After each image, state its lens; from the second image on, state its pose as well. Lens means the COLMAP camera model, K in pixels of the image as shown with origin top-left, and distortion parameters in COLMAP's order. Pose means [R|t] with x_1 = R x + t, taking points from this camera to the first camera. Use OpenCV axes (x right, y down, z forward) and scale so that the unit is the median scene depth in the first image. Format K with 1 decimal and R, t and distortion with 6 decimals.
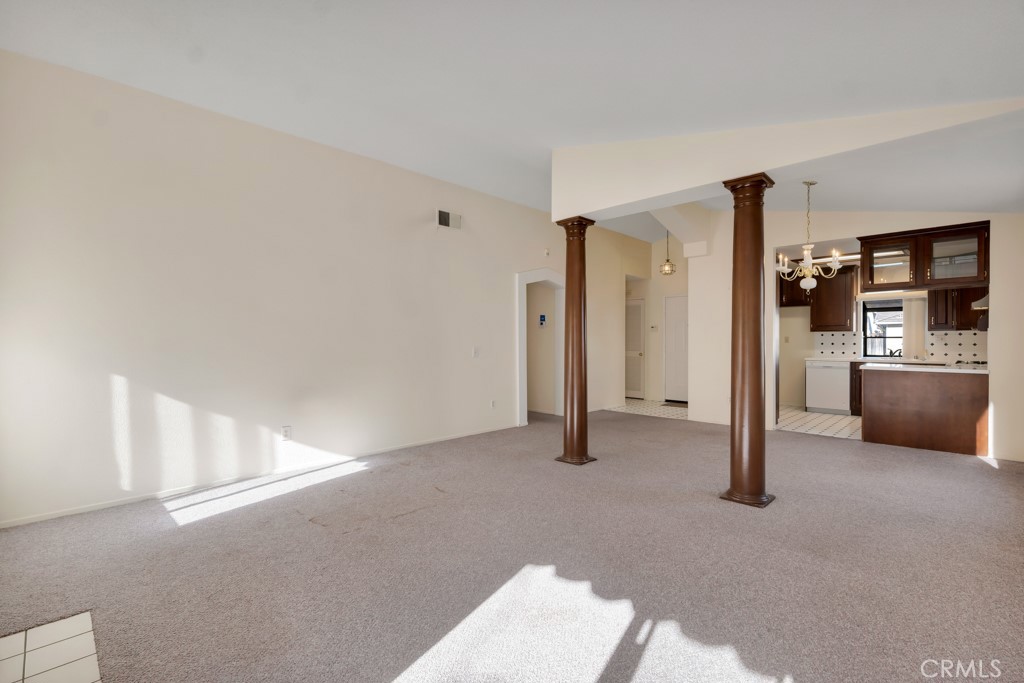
lens RADIAL K [[465.1, 0, 507.3], [0, 465.1, 341.6], [0, 0, 1]] dist [-0.002603, -0.000431]
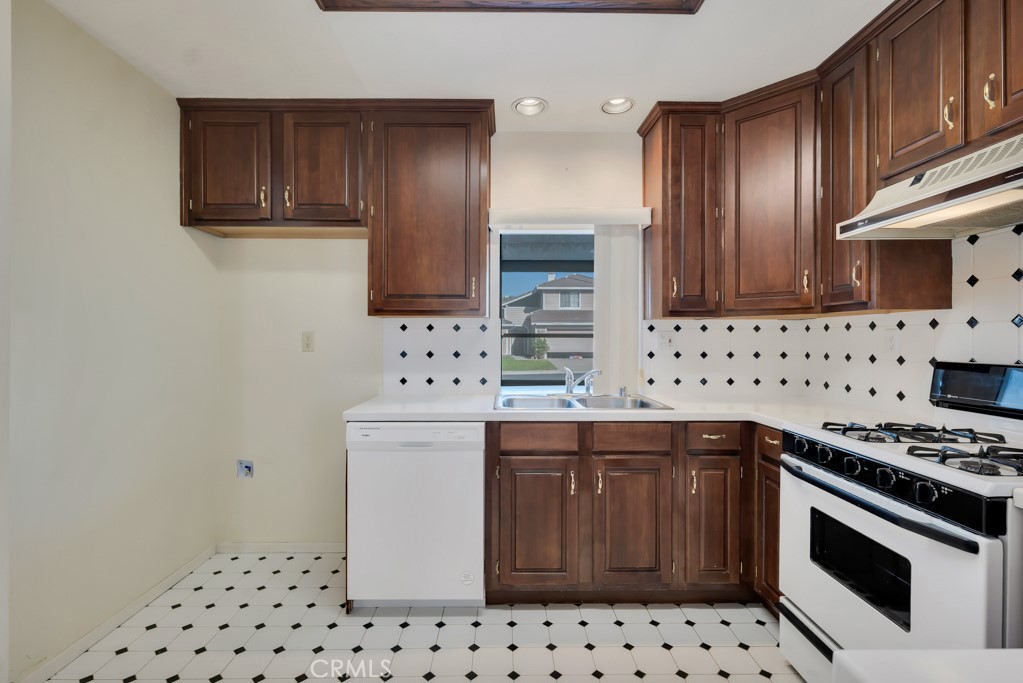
lens RADIAL K [[464.6, 0, 511.4], [0, 464.6, 342.4], [0, 0, 1]] dist [-0.002603, -0.000431]
pose [[0.701831, -0.001928, 0.712341, 0.836148], [0.001173, 0.999998, 0.001550, -0.007207], [-0.712342, -0.000252, 0.701832, 1.201964]]
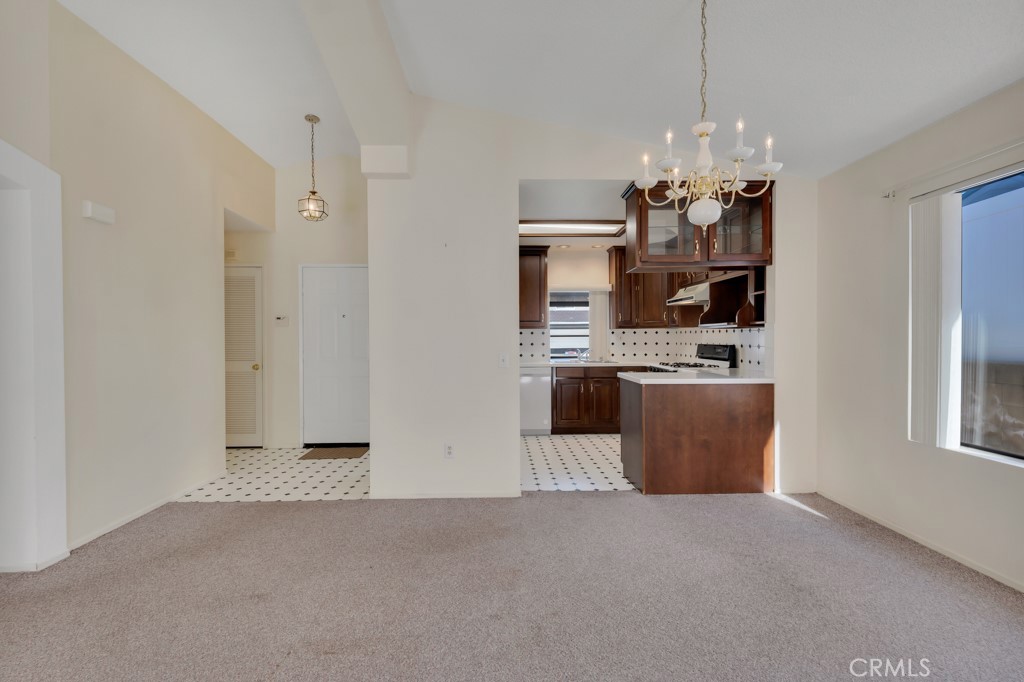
lens RADIAL K [[465.1, 0, 510.6], [0, 465.1, 342.6], [0, 0, 1]] dist [-0.002603, -0.000431]
pose [[0.692249, -0.008549, 0.721608, 0.187337], [0.007675, 0.999960, 0.004484, -0.003205], [-0.721618, 0.002434, 0.692288, 0.763393]]
